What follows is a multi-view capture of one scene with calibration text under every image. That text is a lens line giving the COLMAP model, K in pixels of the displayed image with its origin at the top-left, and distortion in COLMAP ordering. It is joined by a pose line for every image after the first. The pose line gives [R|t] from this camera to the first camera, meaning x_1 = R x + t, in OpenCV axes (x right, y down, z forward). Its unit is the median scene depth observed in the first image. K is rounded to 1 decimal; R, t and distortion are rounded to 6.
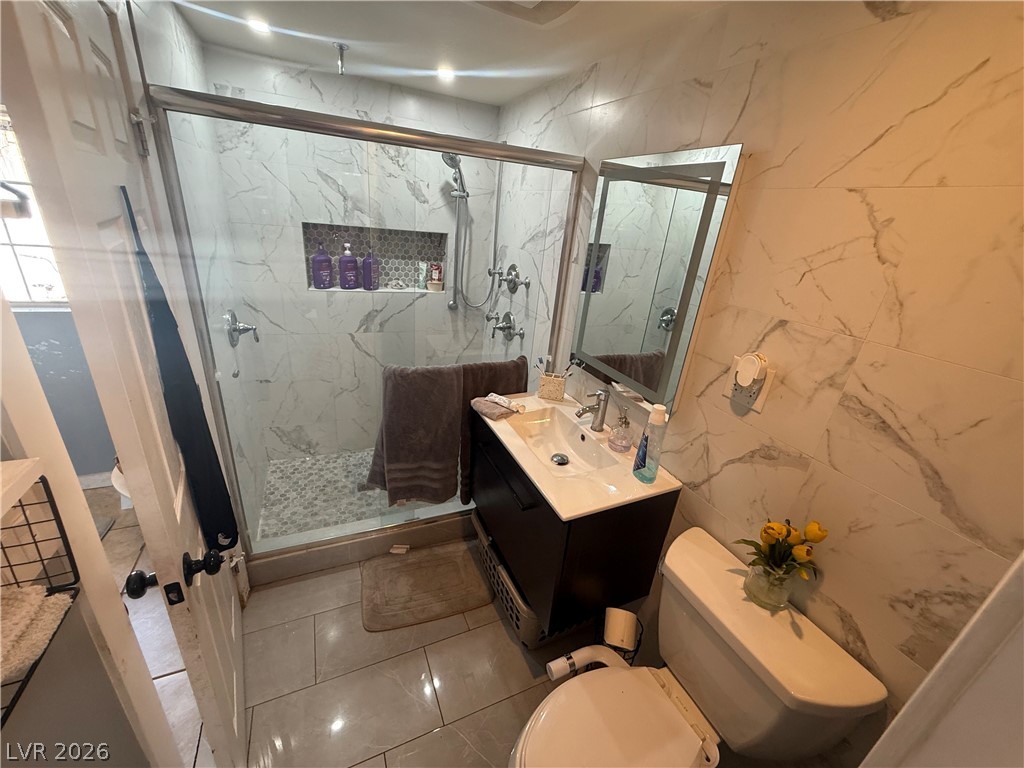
lens RADIAL K [[408.9, 0, 507.9], [0, 408.9, 383.7], [0, 0, 1]] dist [-0.000319, 0.000697]
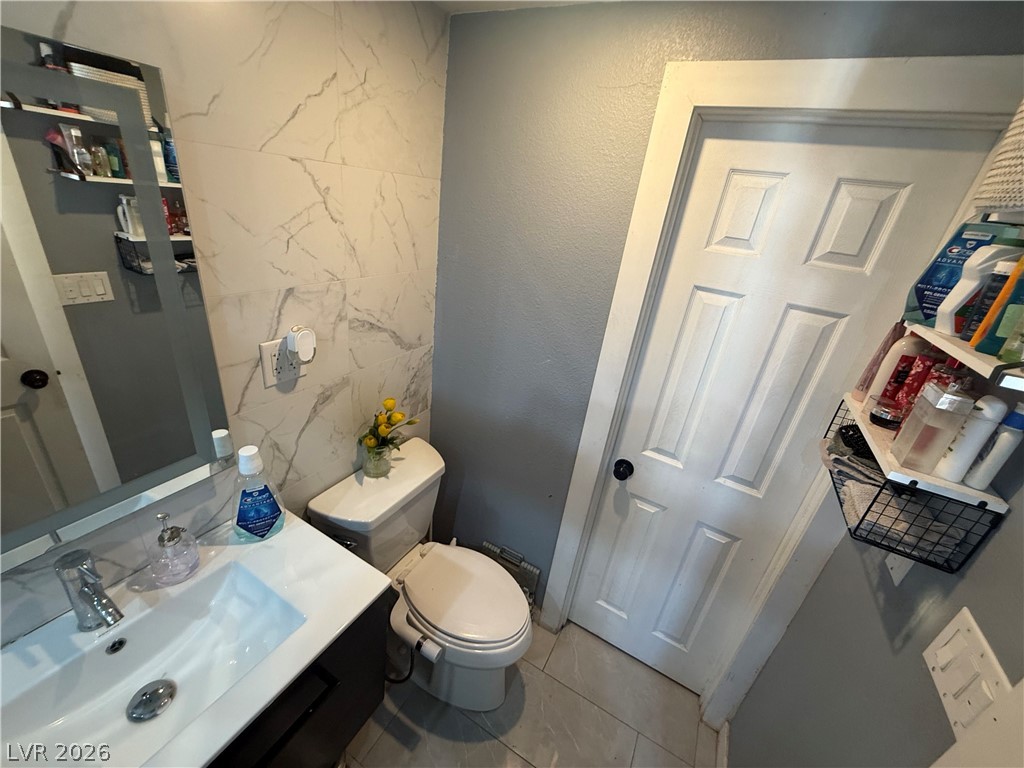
lens RADIAL K [[408.9, 0, 508.9], [0, 408.9, 383.2], [0, 0, 1]] dist [-0.000319, 0.000697]
pose [[-0.581207, -0.479991, 0.657121, -0.243295], [0.145065, 0.733468, 0.664064, -0.333298], [-0.800721, 0.481284, -0.356667, 0.599623]]
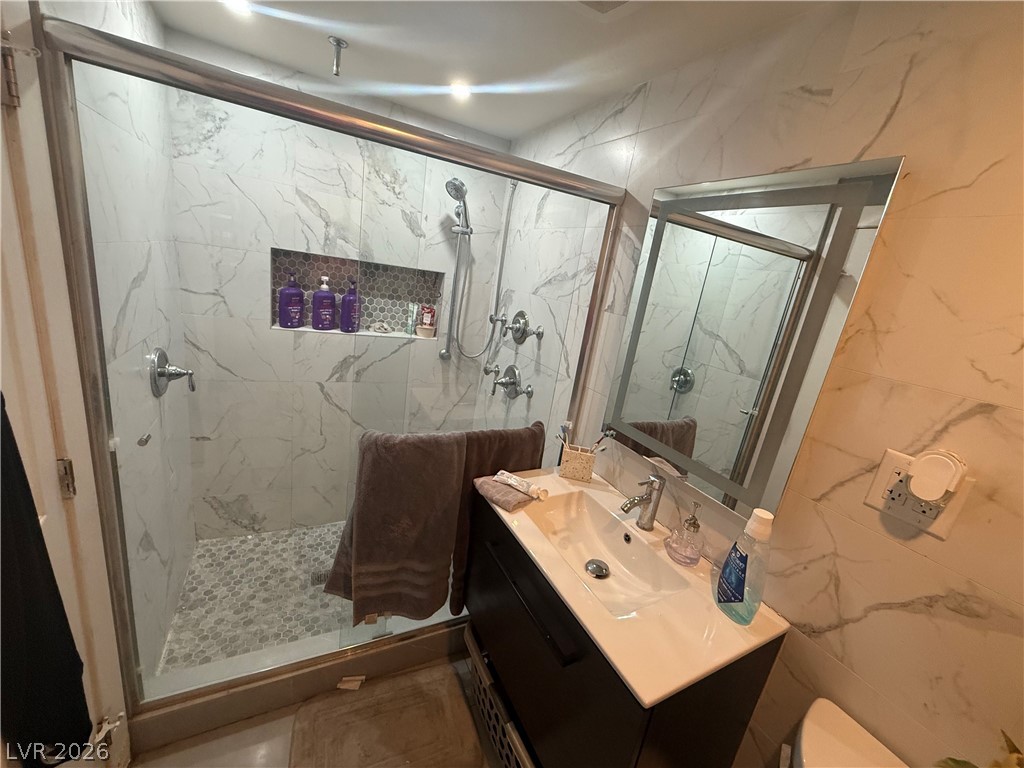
lens RADIAL K [[408.9, 0, 507.8], [0, 408.9, 383.5], [0, 0, 1]] dist [-0.000319, 0.000697]
pose [[0.996874, 0.040707, 0.067719, -0.089427], [-0.032246, 0.992049, -0.121654, -0.047431], [-0.072133, 0.119090, 0.990260, 0.225011]]
